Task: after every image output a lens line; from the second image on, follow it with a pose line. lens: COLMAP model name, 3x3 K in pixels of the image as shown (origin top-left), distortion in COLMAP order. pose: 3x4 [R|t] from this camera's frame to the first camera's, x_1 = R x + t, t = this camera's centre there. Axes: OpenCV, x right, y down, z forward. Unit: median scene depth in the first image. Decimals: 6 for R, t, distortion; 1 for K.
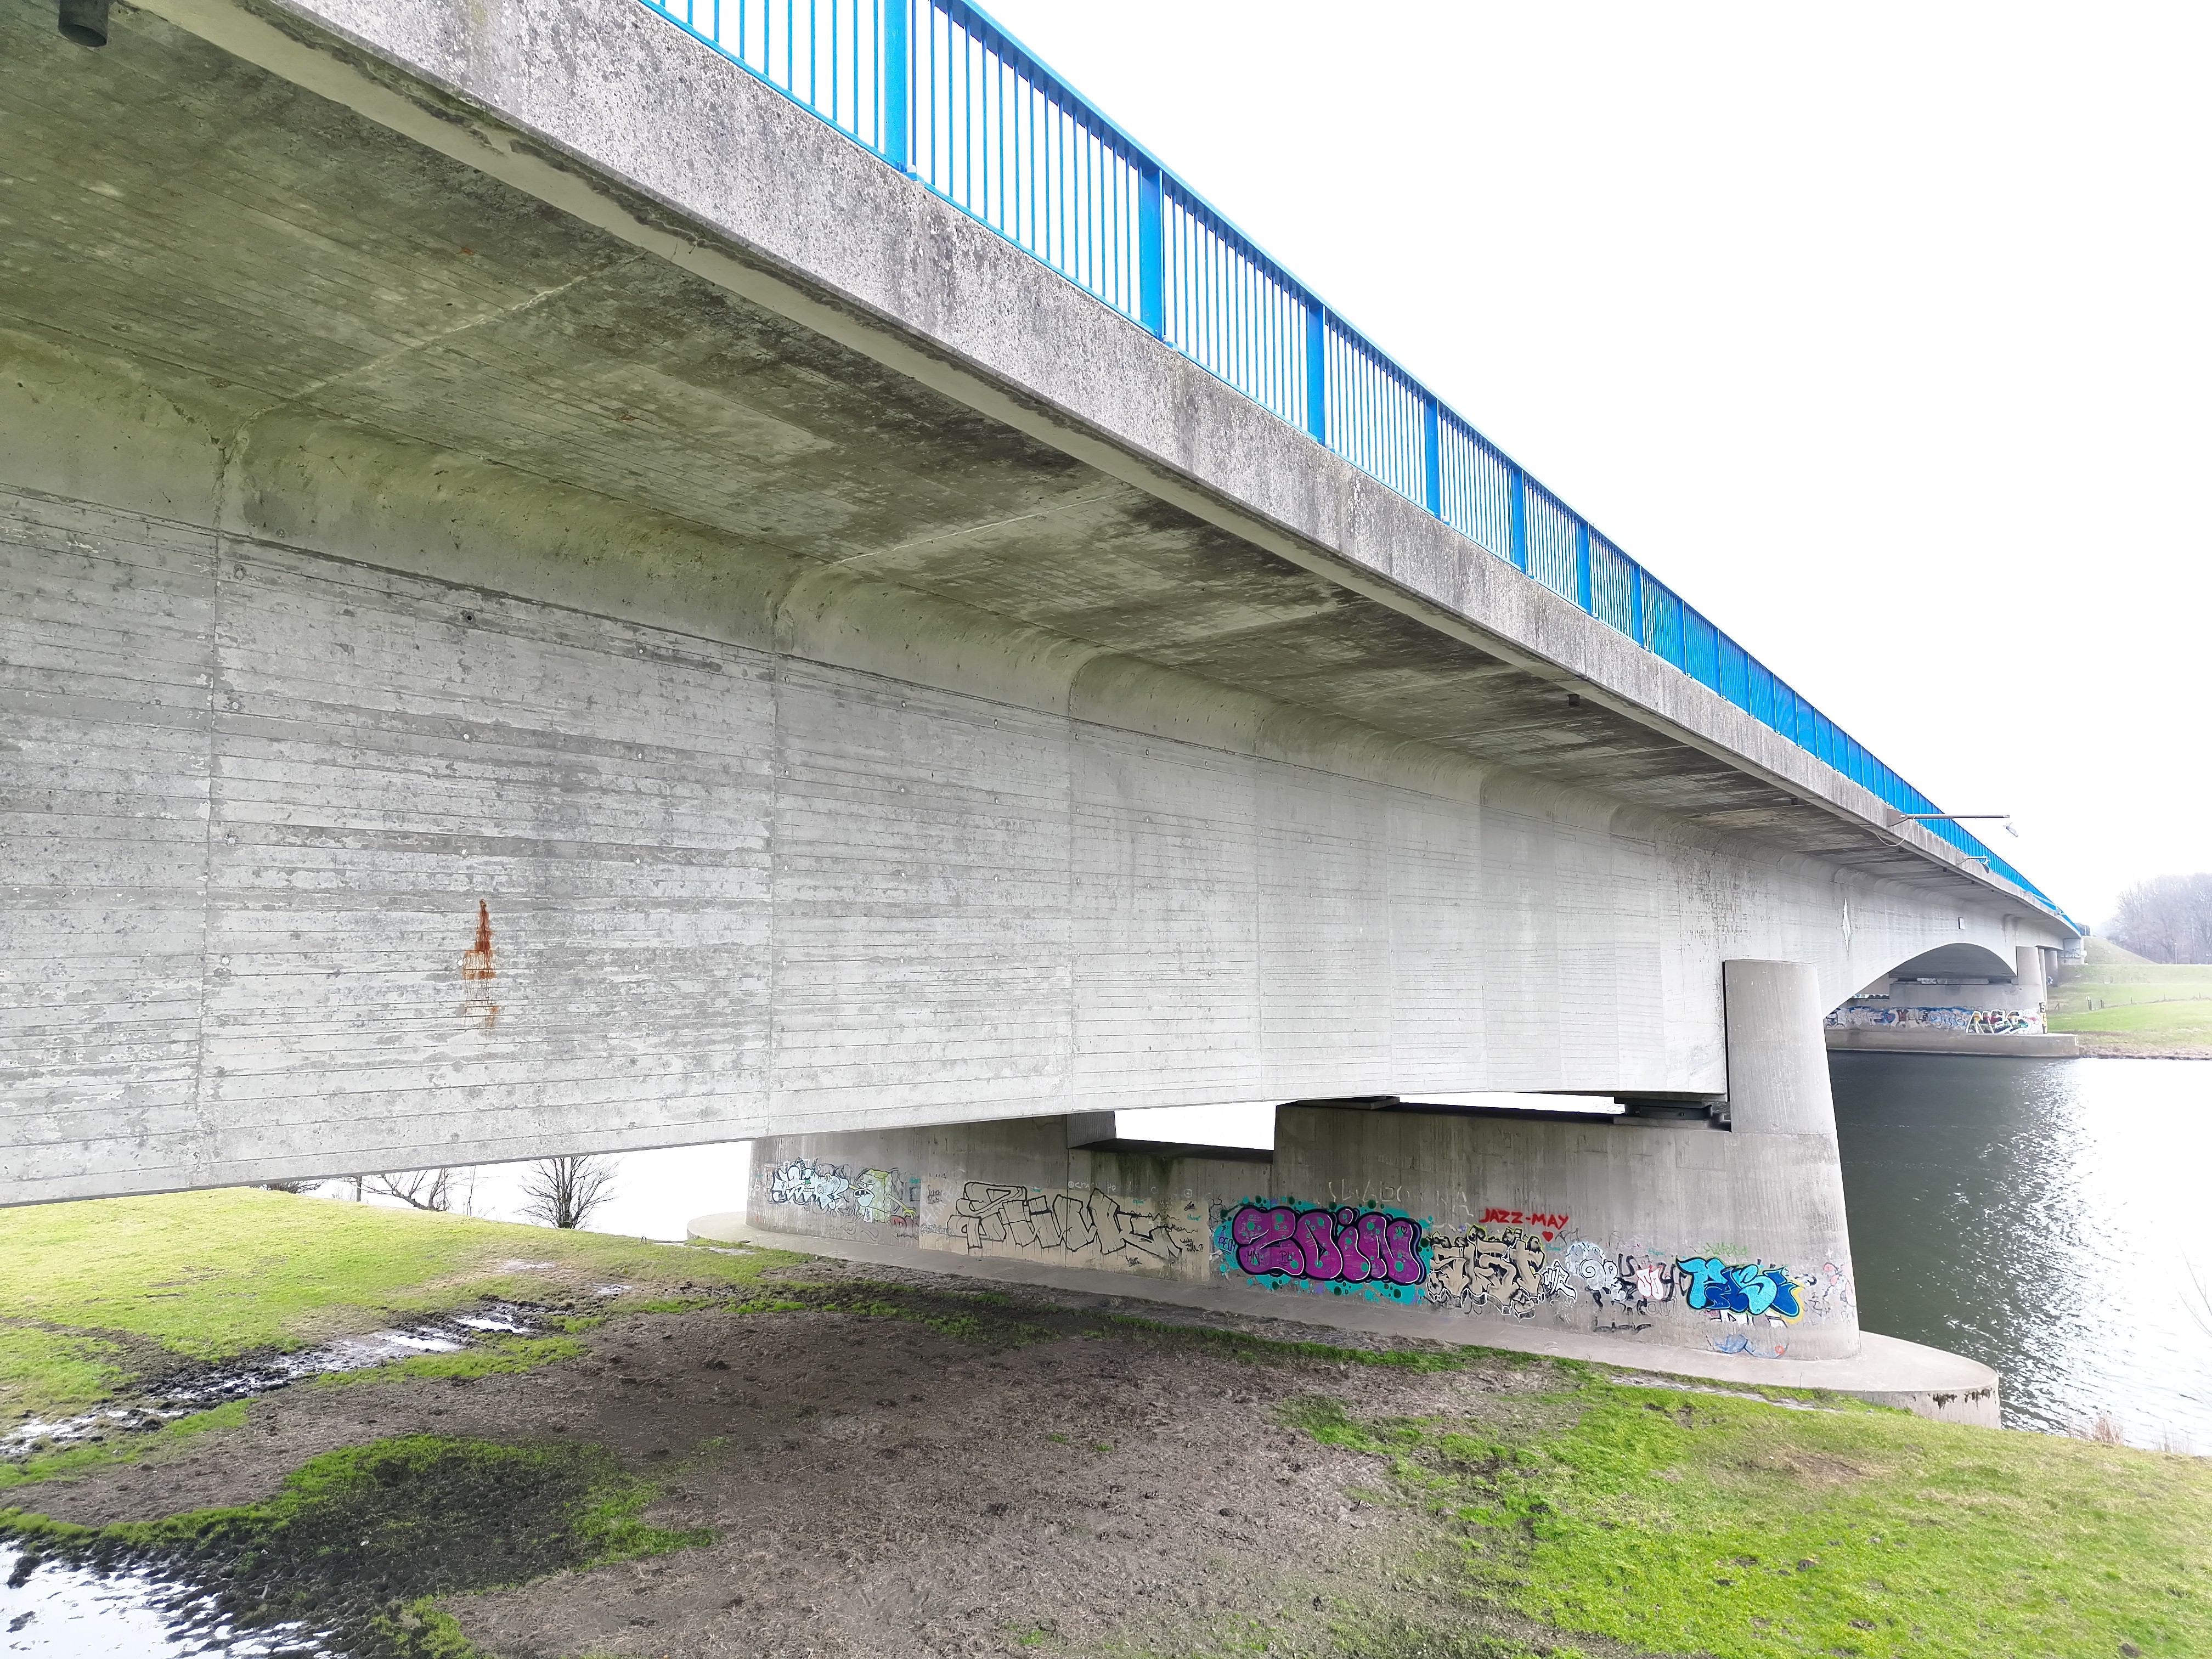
lens RADIAL K [[1538.1, 0, 1093.8], [0, 1538.1, 824.4], [0, 0, 1]] dist [0.087527, -0.083434]
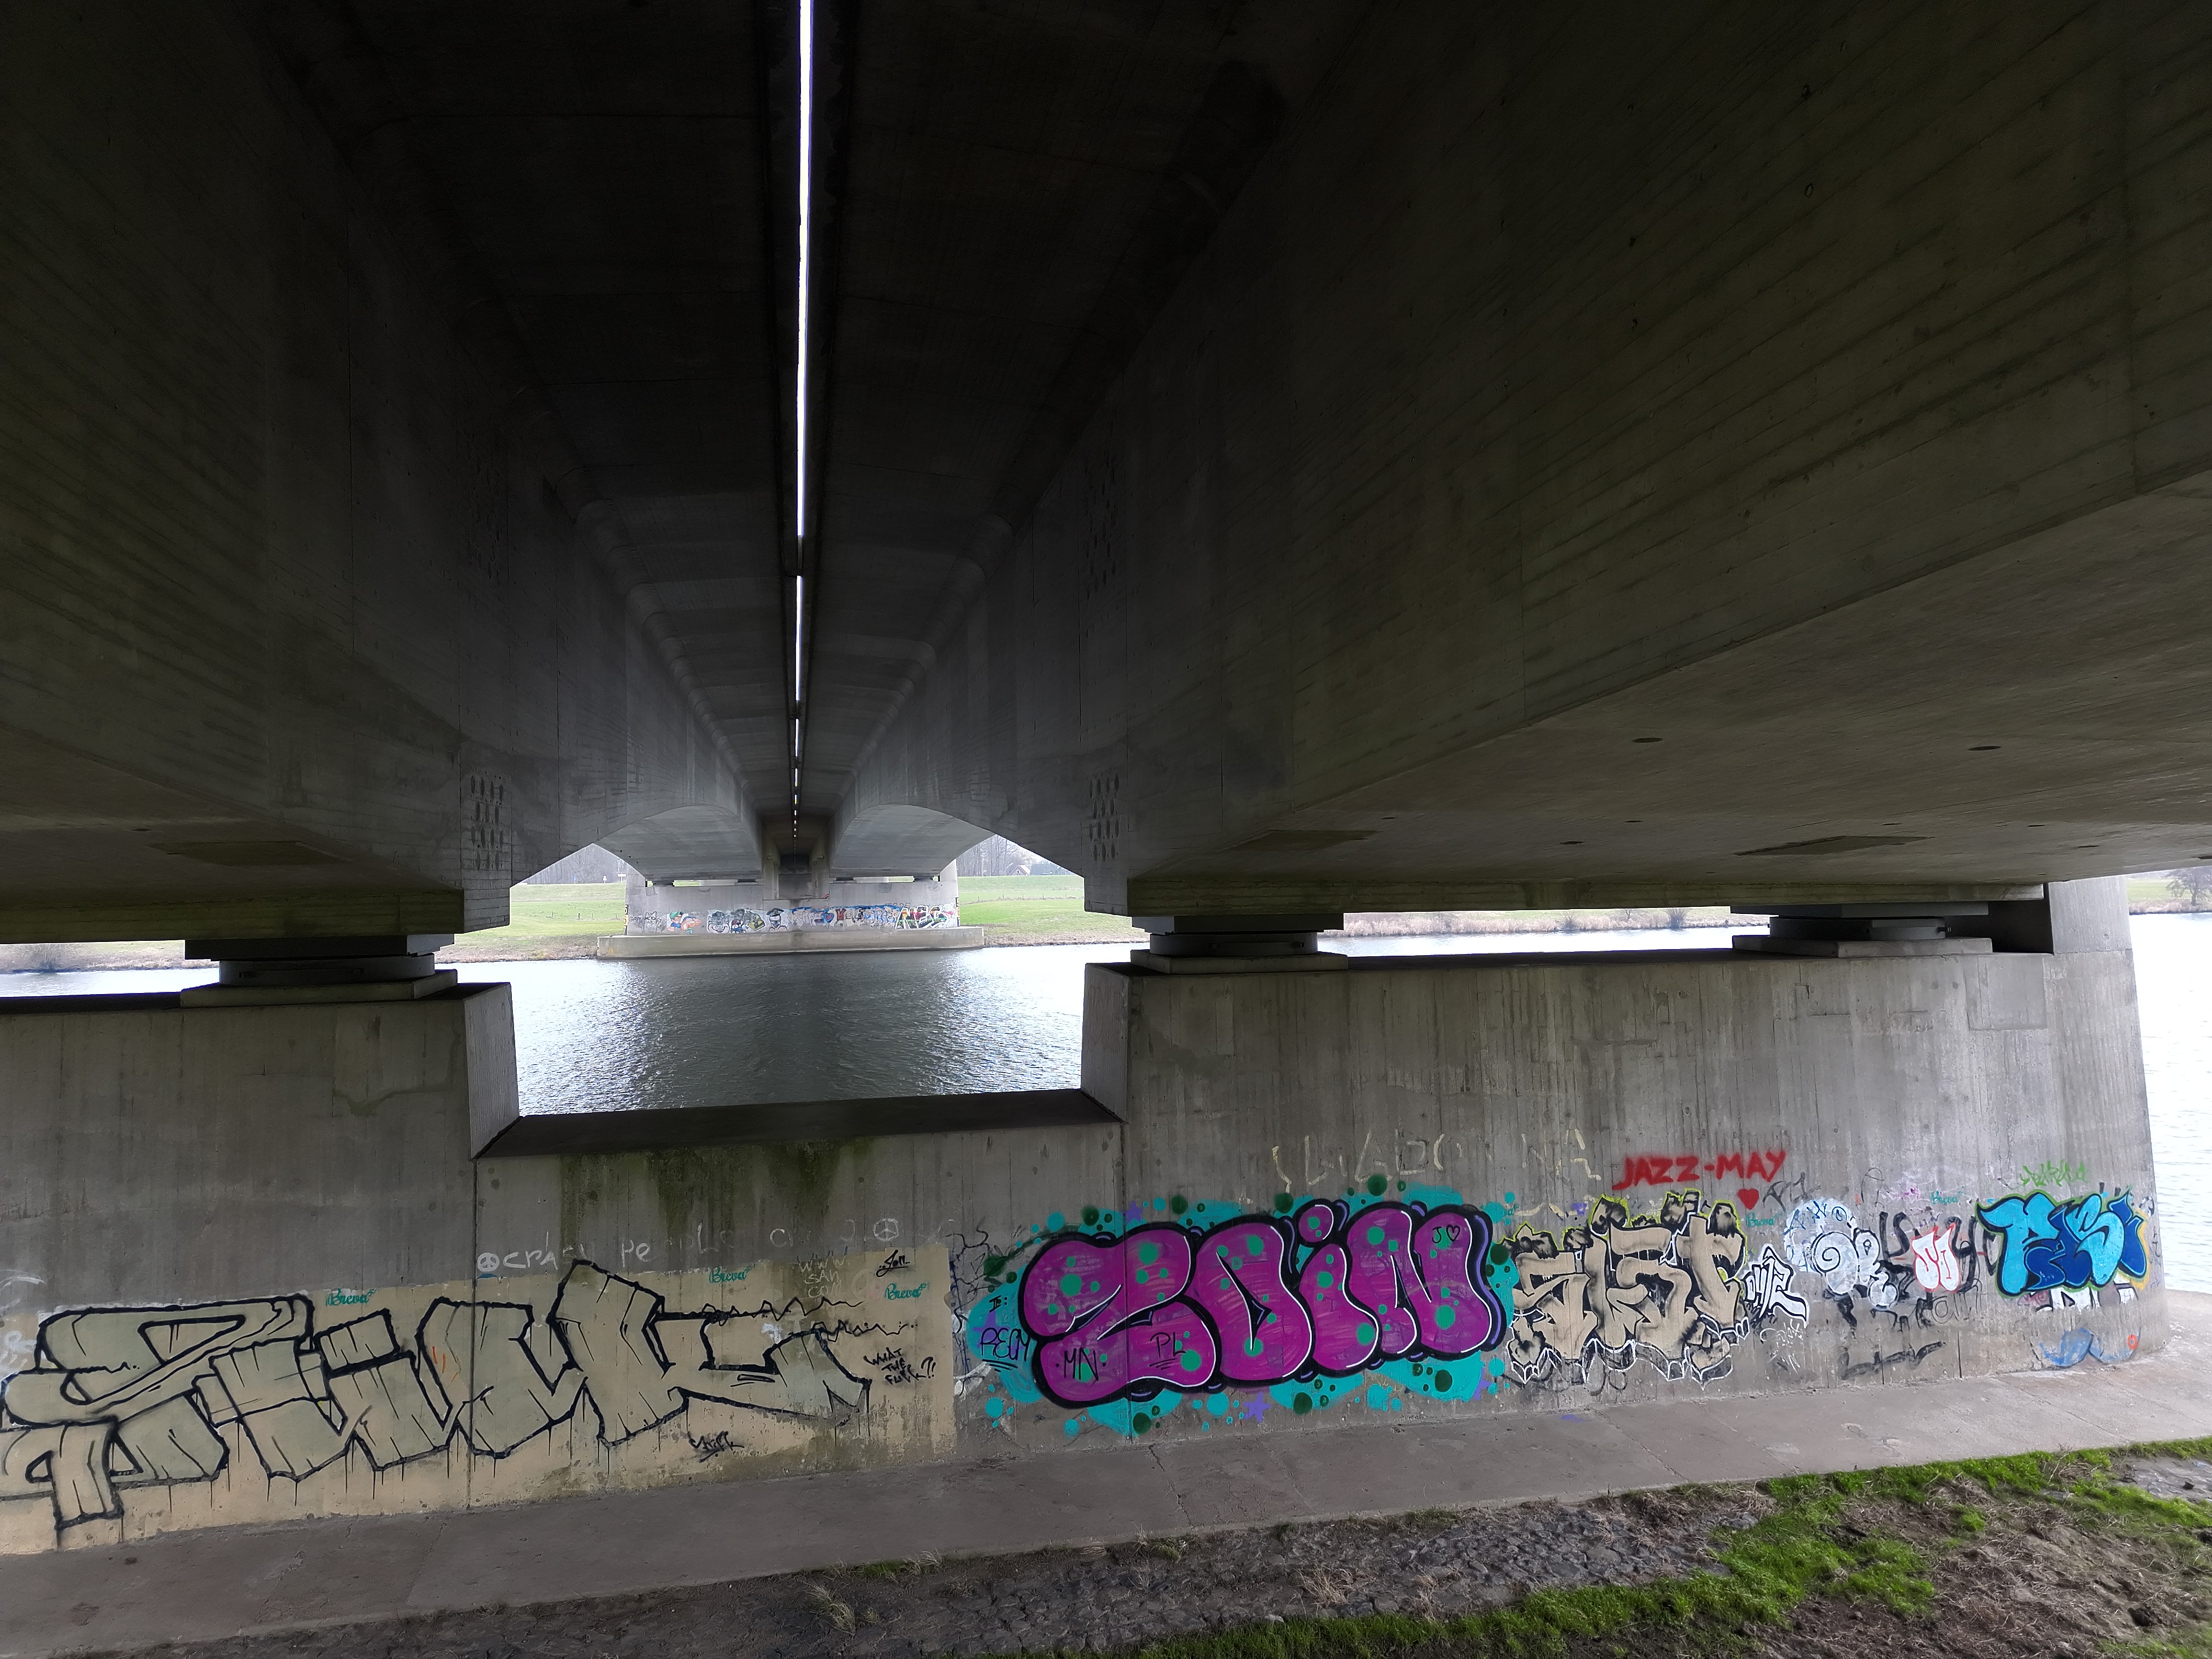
lens RADIAL K [[1536.7, 0, 1094.3], [0, 1536.7, 825.9], [0, 0, 1]] dist [0.082739, -0.072342]
pose [[0.723597, 0.016135, 0.690034, -0.249754], [-0.045778, 0.998647, 0.024653, 0.197644], [-0.688703, -0.049427, 0.723357, 1.067650]]
